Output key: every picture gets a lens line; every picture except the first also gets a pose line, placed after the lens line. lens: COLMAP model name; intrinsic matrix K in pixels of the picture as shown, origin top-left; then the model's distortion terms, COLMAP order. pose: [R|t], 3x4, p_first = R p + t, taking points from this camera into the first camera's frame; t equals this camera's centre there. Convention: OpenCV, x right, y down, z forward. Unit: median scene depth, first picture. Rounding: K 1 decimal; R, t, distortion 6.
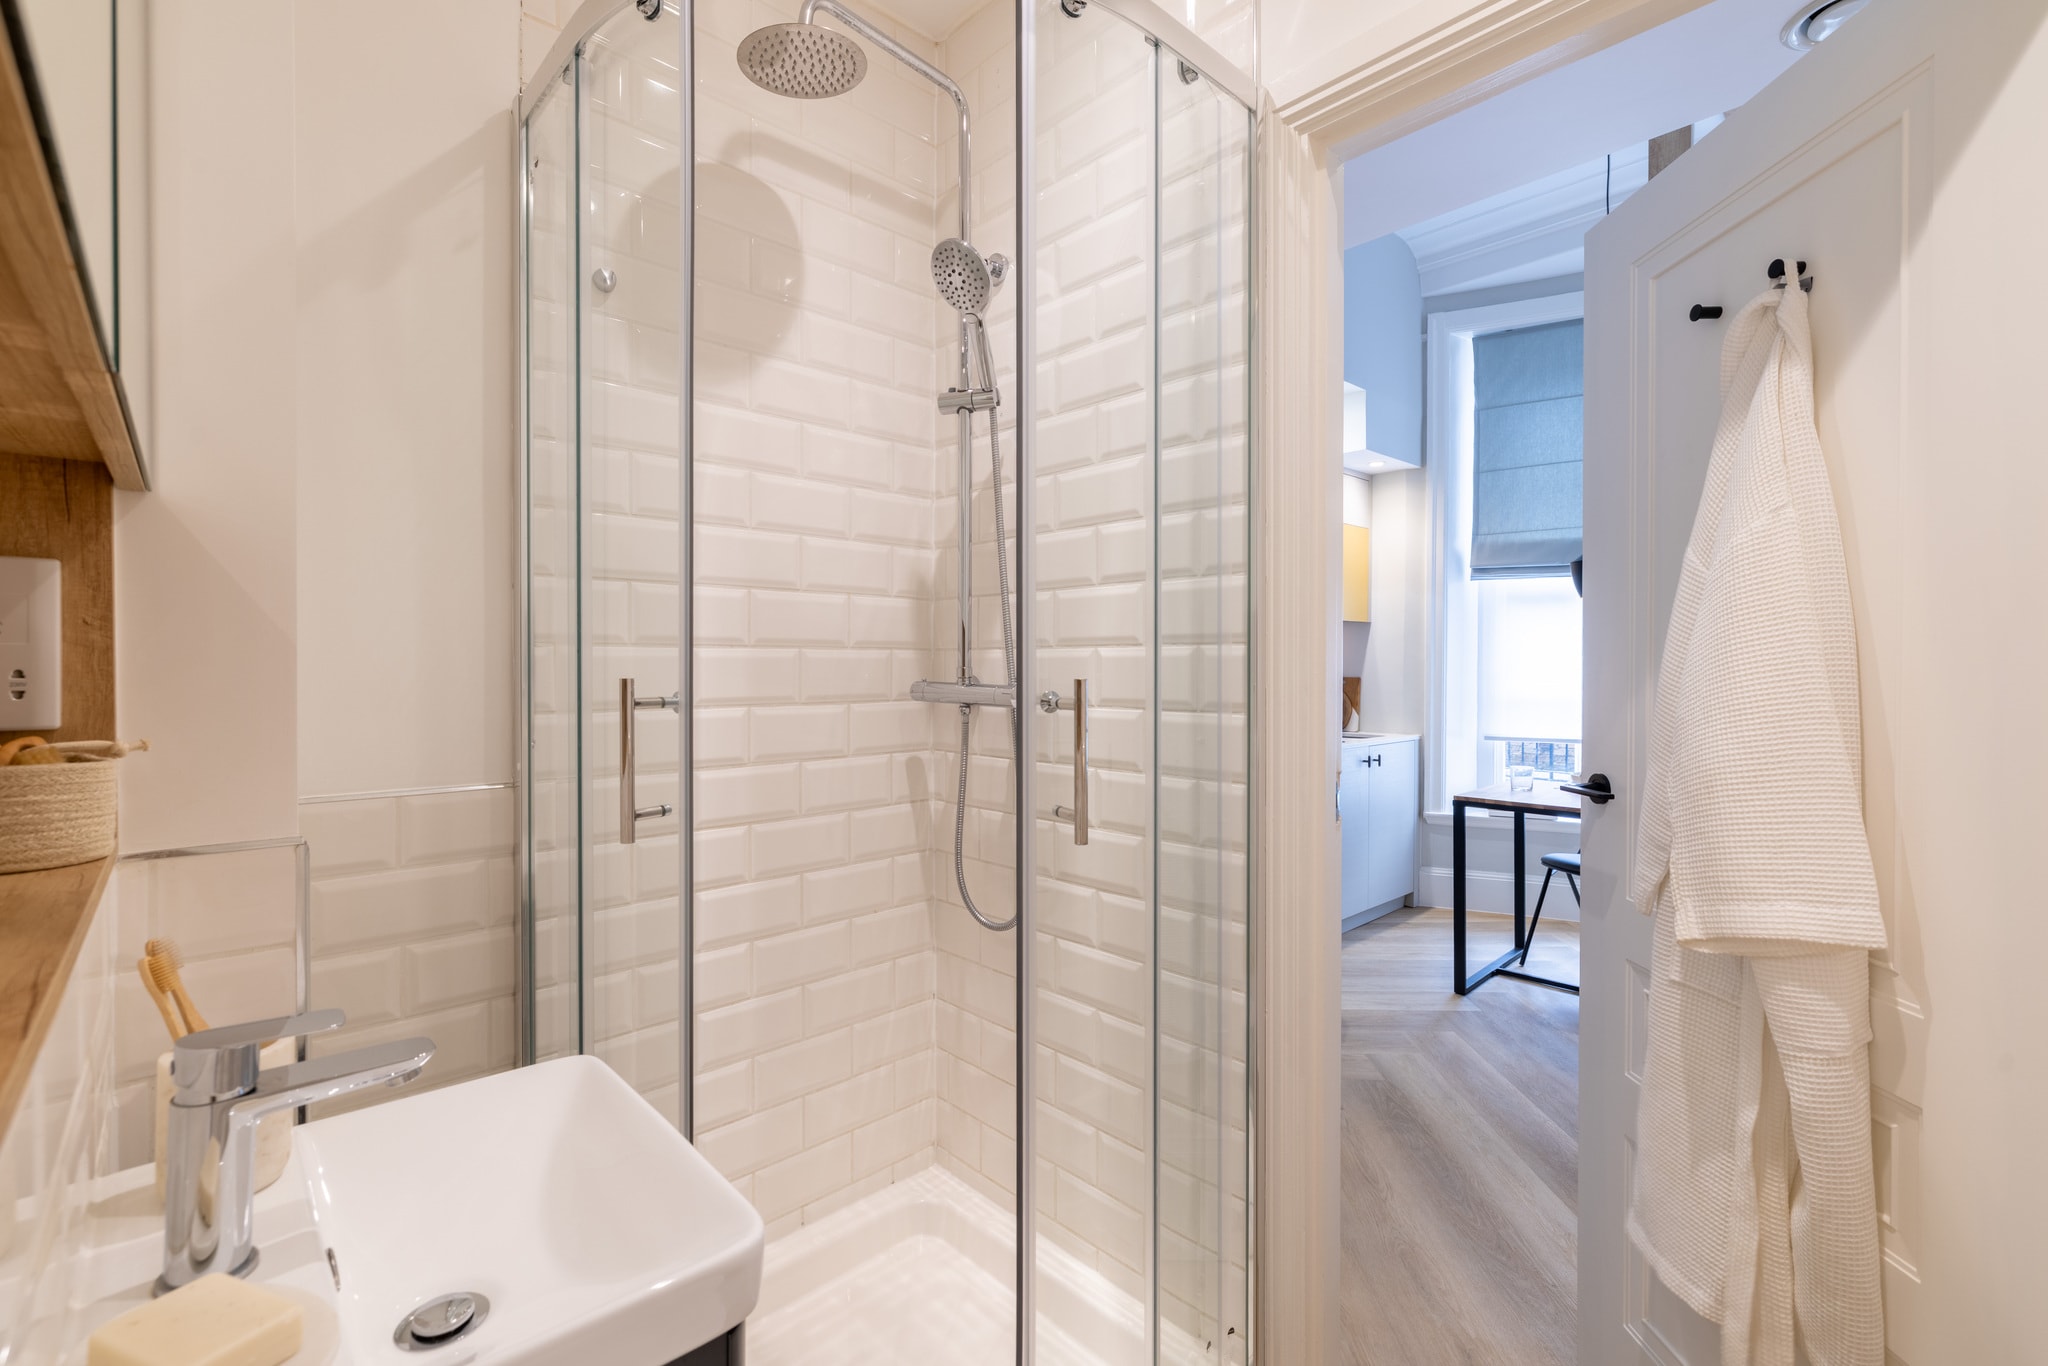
lens RADIAL K [[887.2, 0, 1013.4], [0, 887.2, 681.5], [0, 0, 1]] dist [-0.008292, 0.002195]
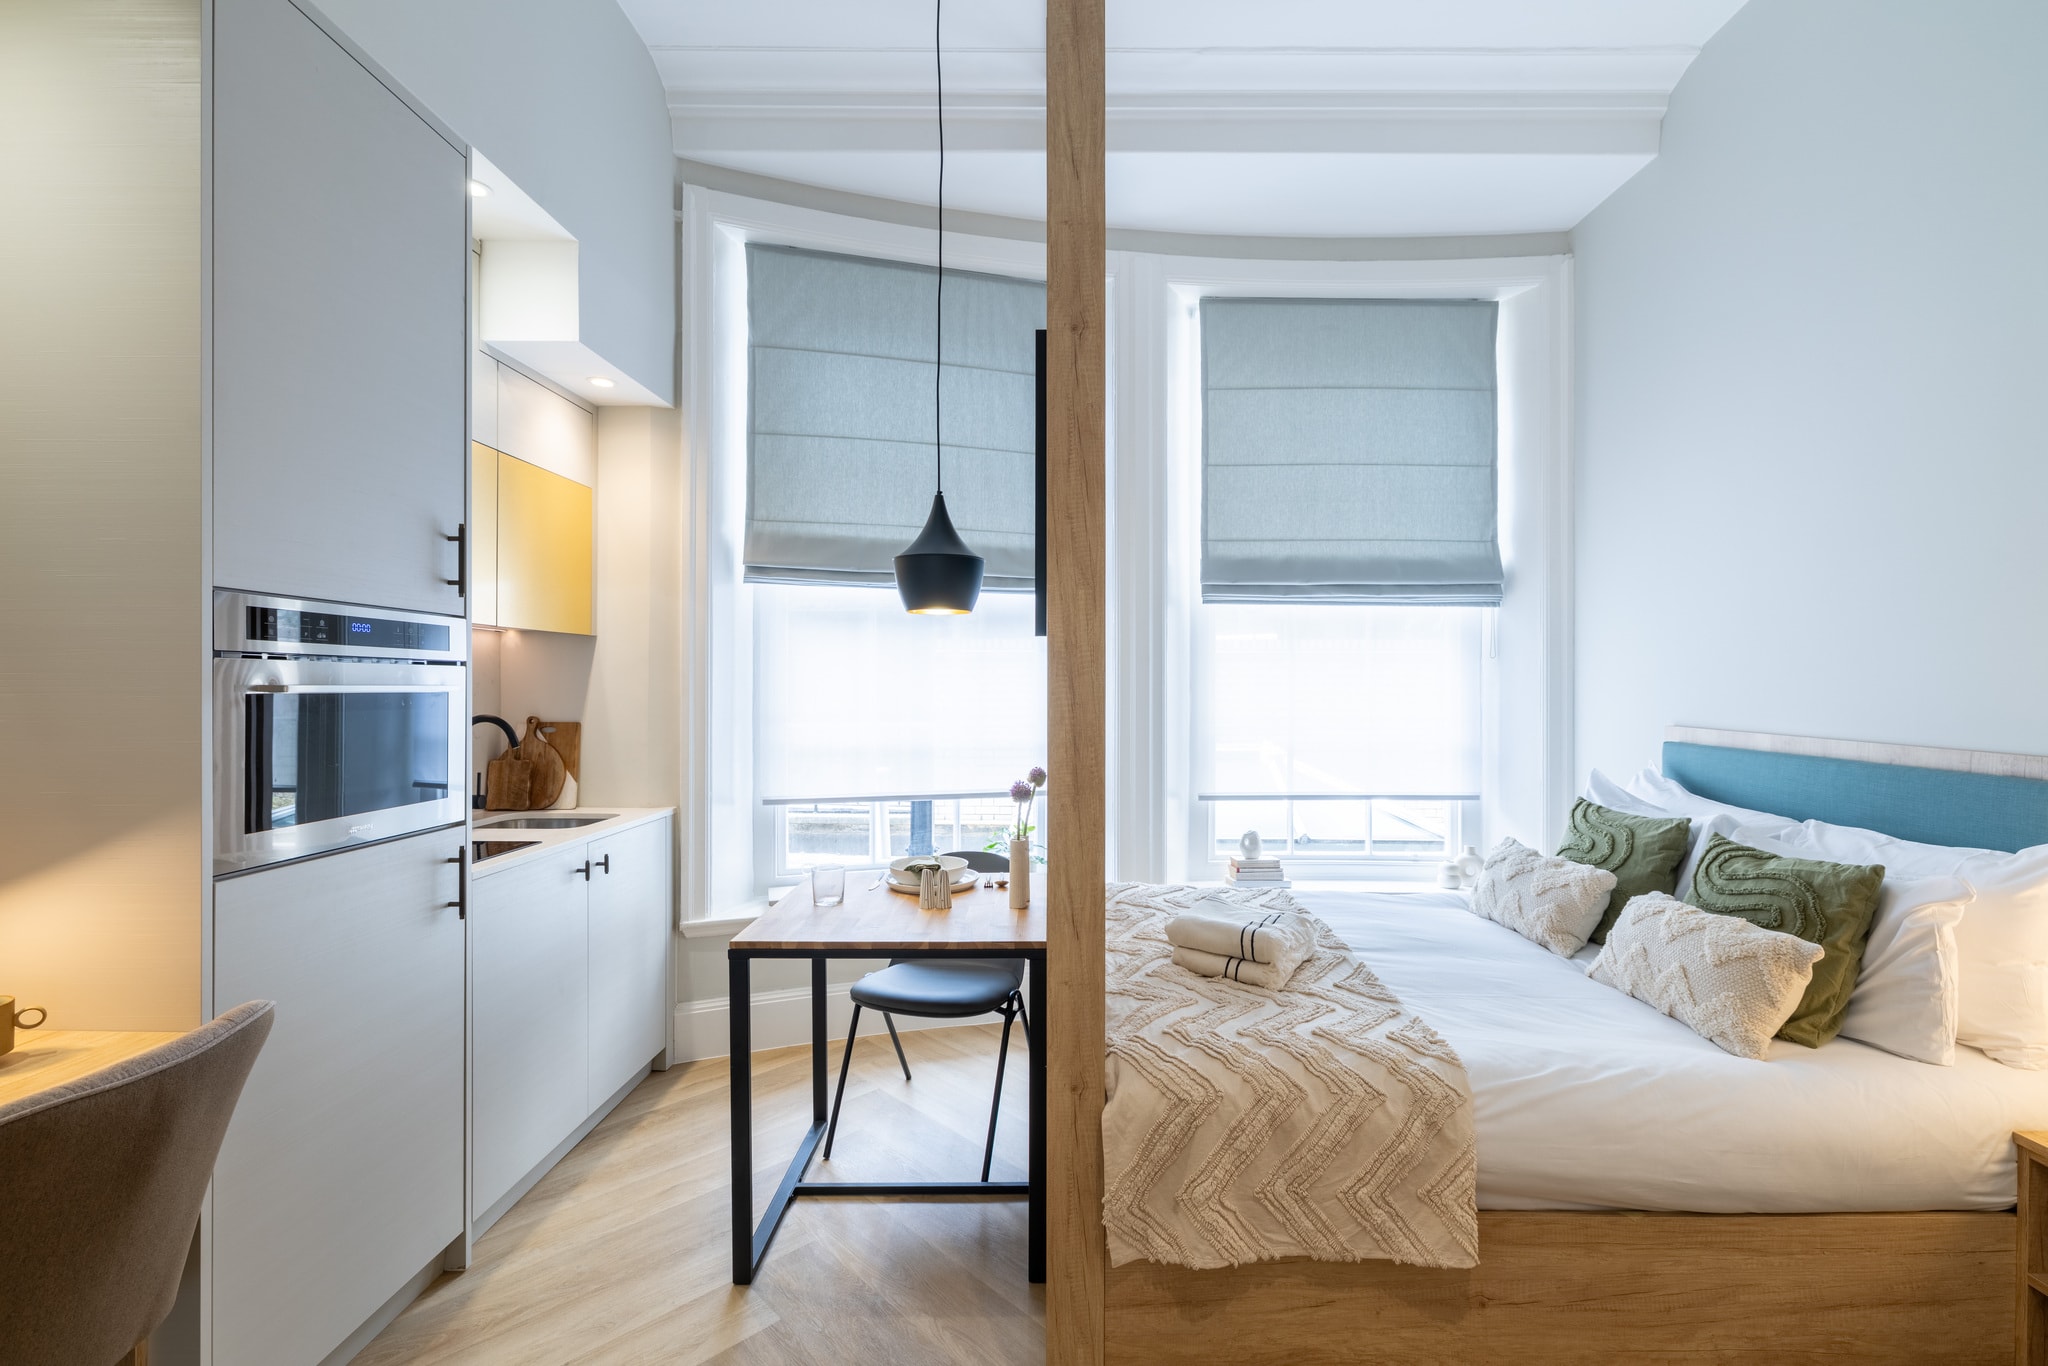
lens RADIAL K [[887.2, 0, 1061.2], [0, 887.2, 686.8], [0, 0, 1]] dist [-0.008292, 0.002195]
pose [[0.671549, -0.001230, 0.740960, 0.164998], [0.008677, 0.999943, -0.006205, -0.024702], [-0.740910, 0.010596, 0.671521, 0.344101]]
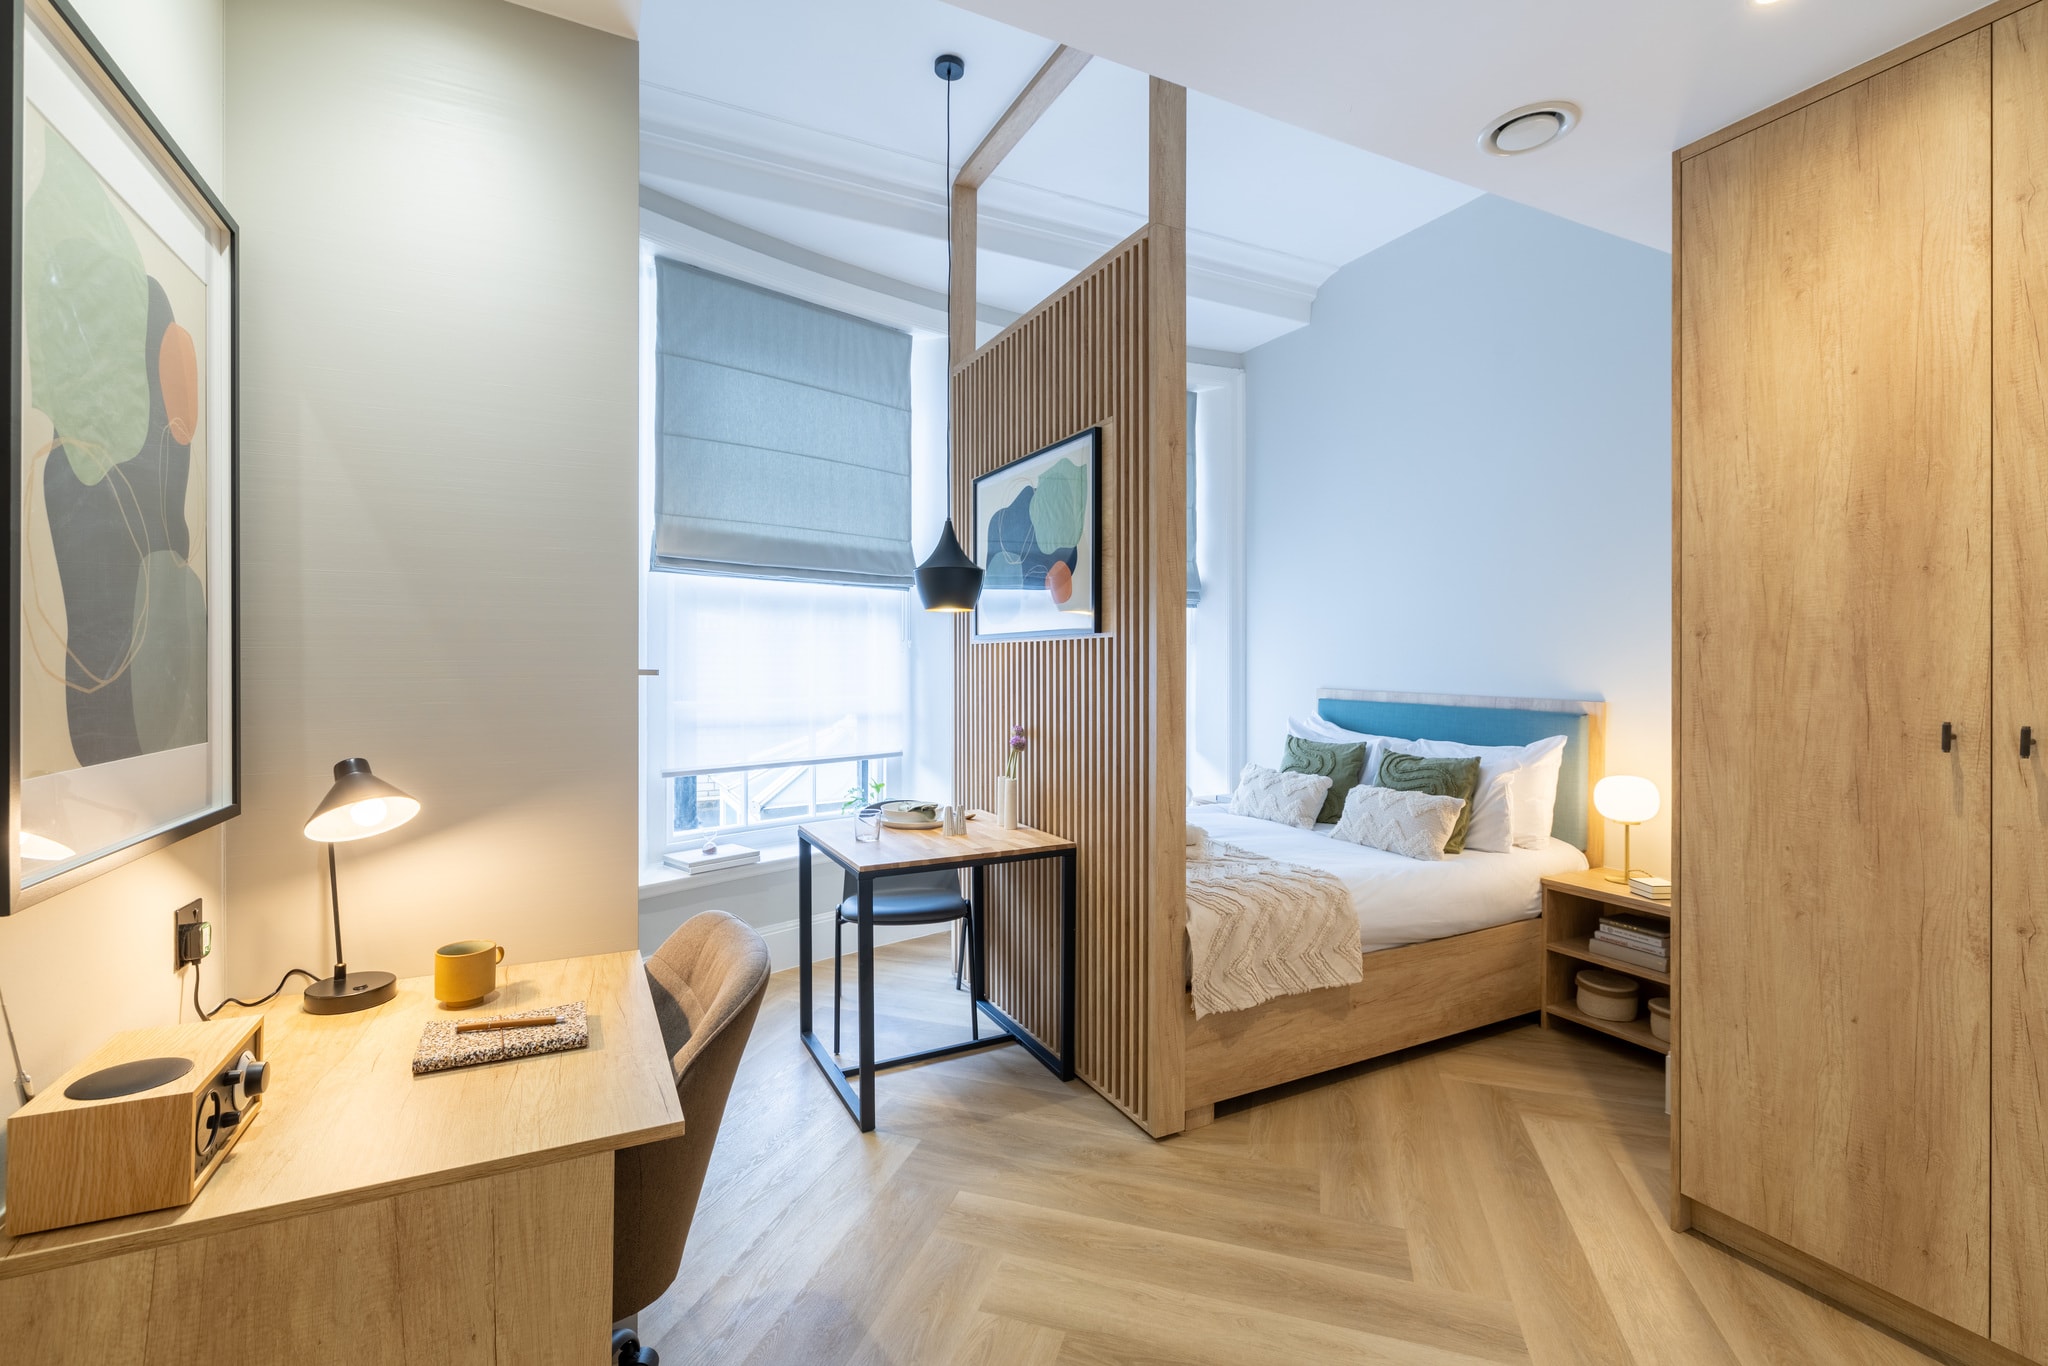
lens RADIAL K [[887.2, 0, 973.1], [0, 887.2, 669.3], [0, 0, 1]] dist [-0.008292, 0.002195]
pose [[0.285876, -0.009888, 0.958216, -0.140751], [0.016131, 0.999855, 0.005505, -0.030454], [-0.958131, 0.013883, 0.285994, 0.530588]]
